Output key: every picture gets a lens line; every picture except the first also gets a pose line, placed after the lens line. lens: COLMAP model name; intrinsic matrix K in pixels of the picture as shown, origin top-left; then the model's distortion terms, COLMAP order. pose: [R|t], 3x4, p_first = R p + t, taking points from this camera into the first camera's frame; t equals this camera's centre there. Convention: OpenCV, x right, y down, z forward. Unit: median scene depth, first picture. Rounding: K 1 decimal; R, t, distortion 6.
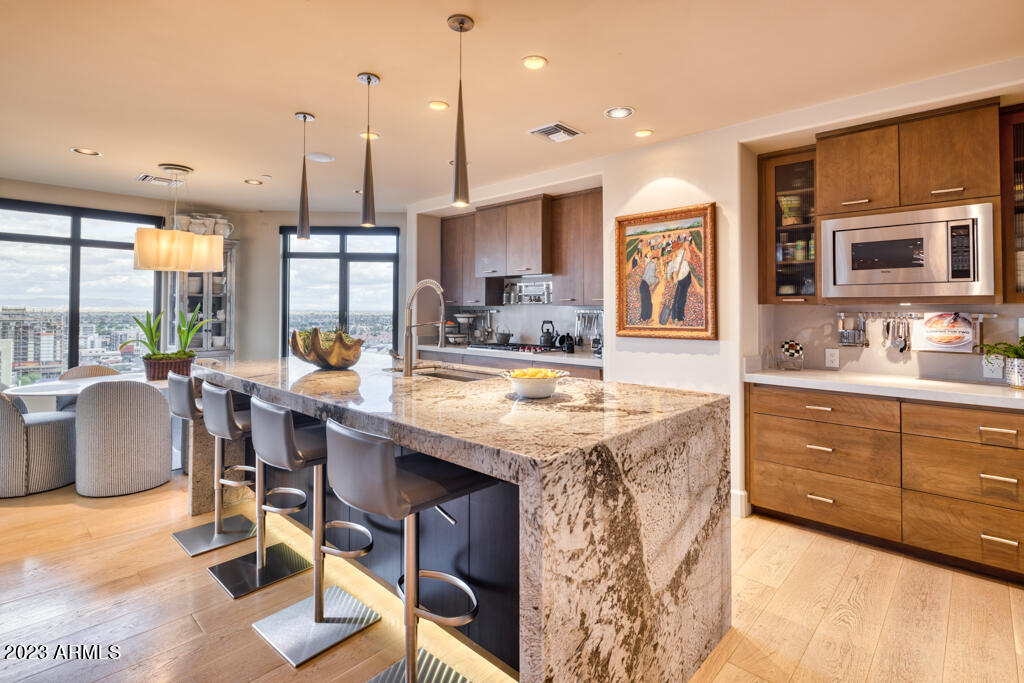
lens RADIAL K [[496.7, 0, 514.0], [0, 496.7, 305.7], [0, 0, 1]] dist [0.000657, 0.000038]
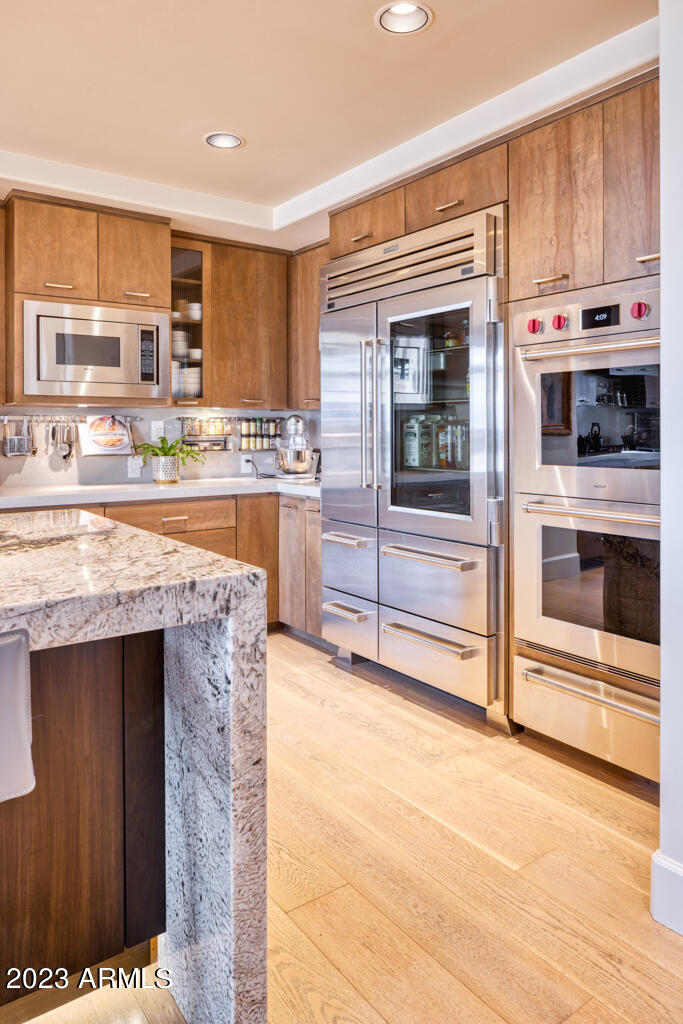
lens RADIAL K [[707.2, 0, 339.7], [0, 707.2, 435.8], [0, 0, 1]] dist [-0.004924, -0.001239]
pose [[0.190629, -0.011520, 0.981595, -0.365609], [-0.004256, 0.999912, 0.012562, 0.029924], [-0.981653, -0.006573, 0.190563, 0.240102]]
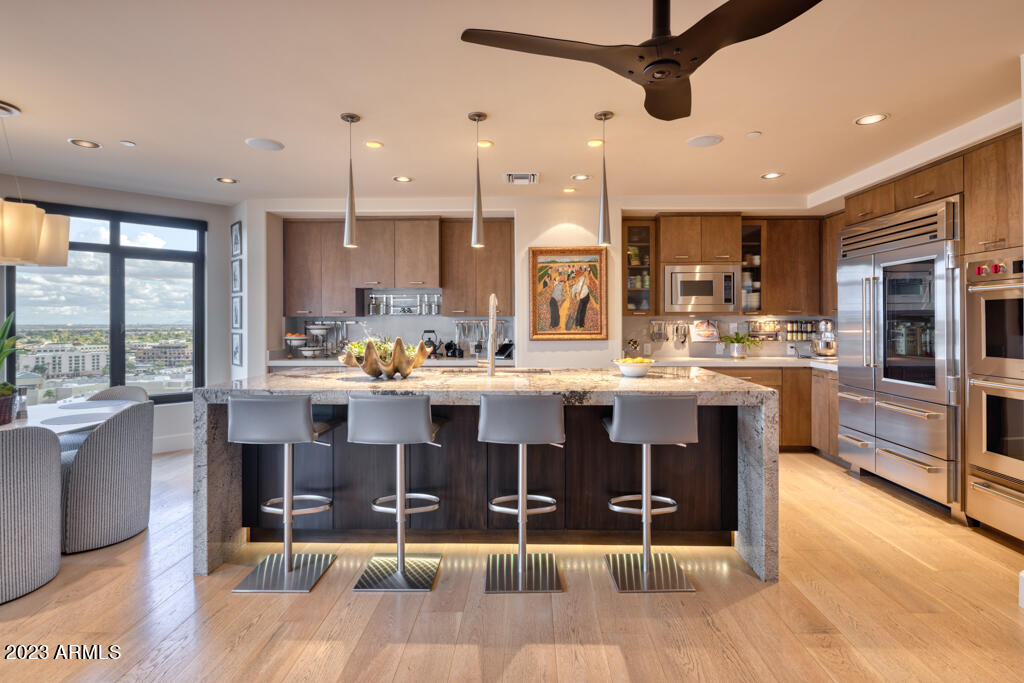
lens RADIAL K [[512.1, 0, 514.1], [0, 512.1, 319.4], [0, 0, 1]] dist [-0.000160, -0.000792]
pose [[0.748407, -0.003318, 0.663232, -0.789469], [-0.000410, 0.999985, 0.005466, -0.000211], [-0.663240, -0.004362, 0.748394, 0.044788]]
